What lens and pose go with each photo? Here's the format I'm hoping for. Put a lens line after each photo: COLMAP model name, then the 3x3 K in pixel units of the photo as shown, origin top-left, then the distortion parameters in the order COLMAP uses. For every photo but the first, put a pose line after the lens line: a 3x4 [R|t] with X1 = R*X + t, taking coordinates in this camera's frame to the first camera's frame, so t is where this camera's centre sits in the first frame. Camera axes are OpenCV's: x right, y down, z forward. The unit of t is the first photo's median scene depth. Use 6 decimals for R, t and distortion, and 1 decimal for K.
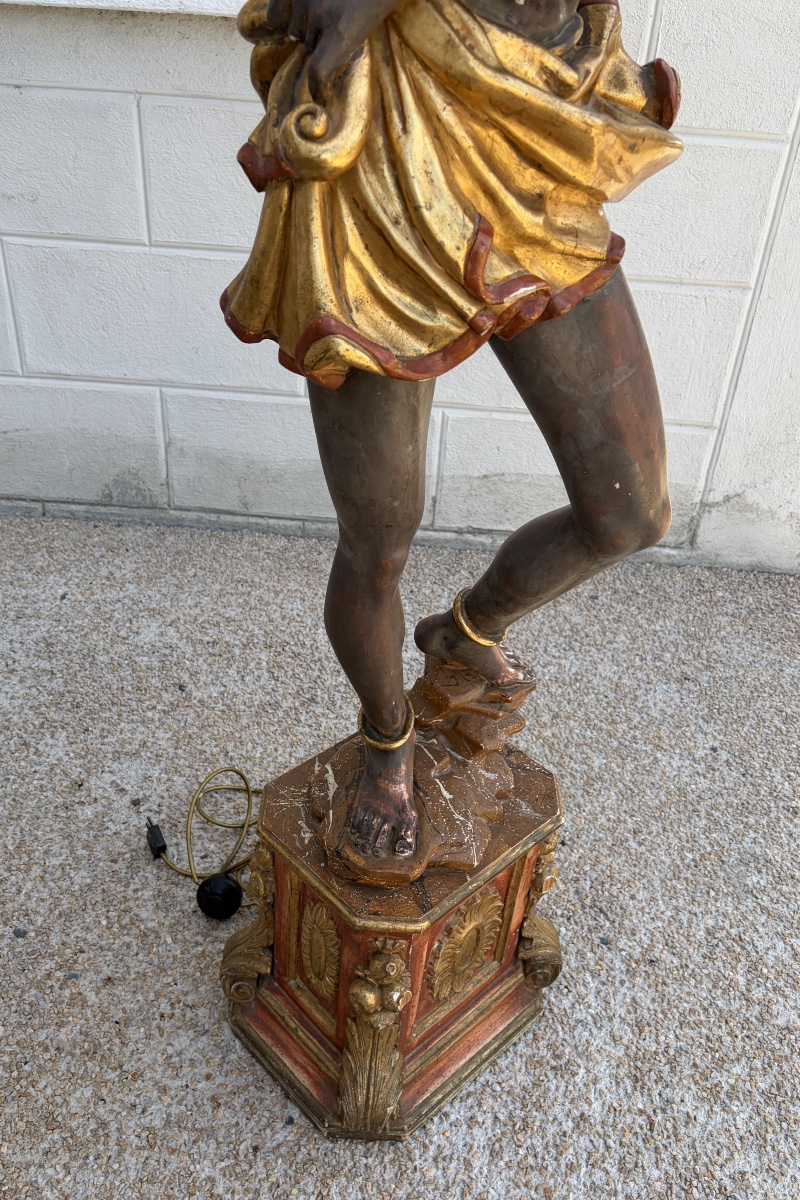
lens RADIAL K [[998.5, 0, 392.3], [0, 998.5, 668.4], [0, 0, 1]] dist [0.016318, -0.018267]
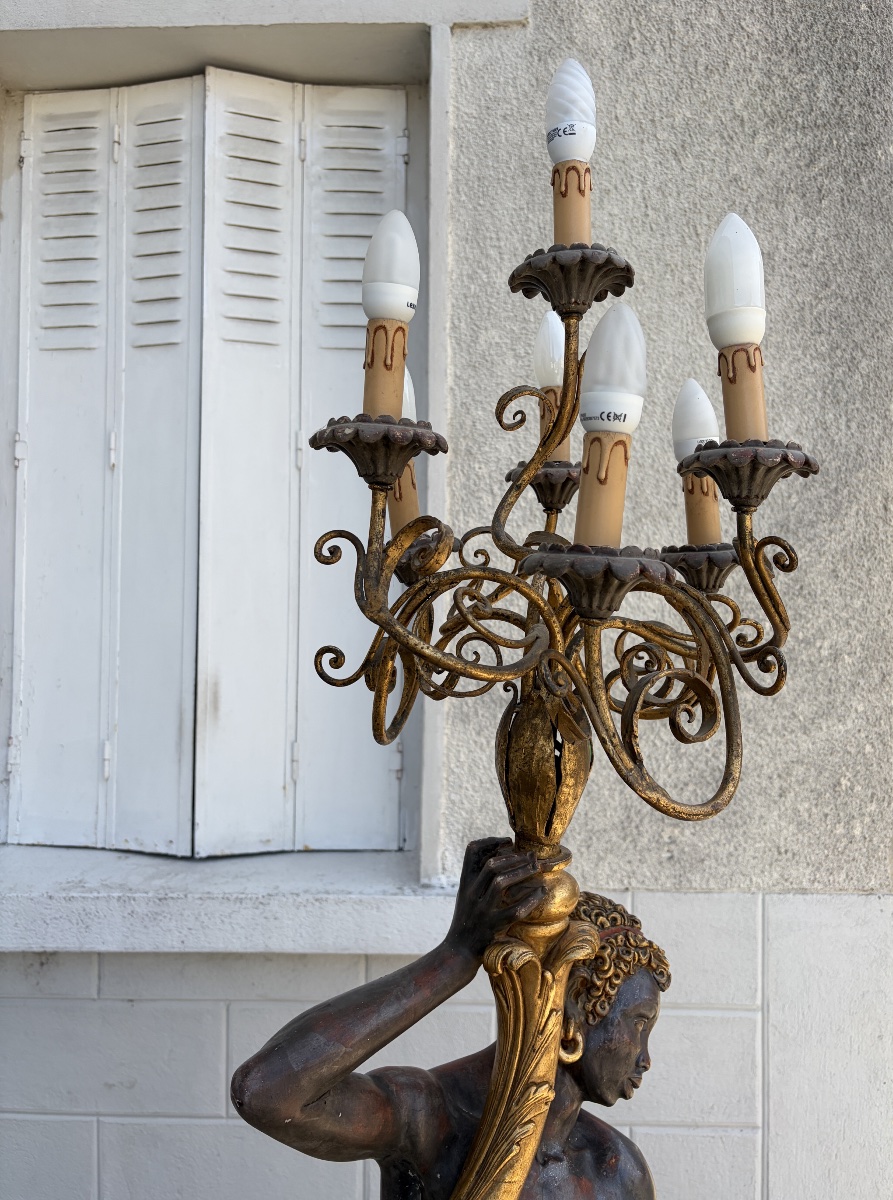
lens RADIAL K [[905.3, 0, 440.8], [0, 905.3, 594.6], [0, 0, 1]] dist [0.063193, -0.086494]
pose [[0.998263, -0.054868, 0.021454, 0.012516], [0.057101, 0.811466, -0.581603, -0.327127], [0.014502, 0.581818, 0.813190, -0.219447]]
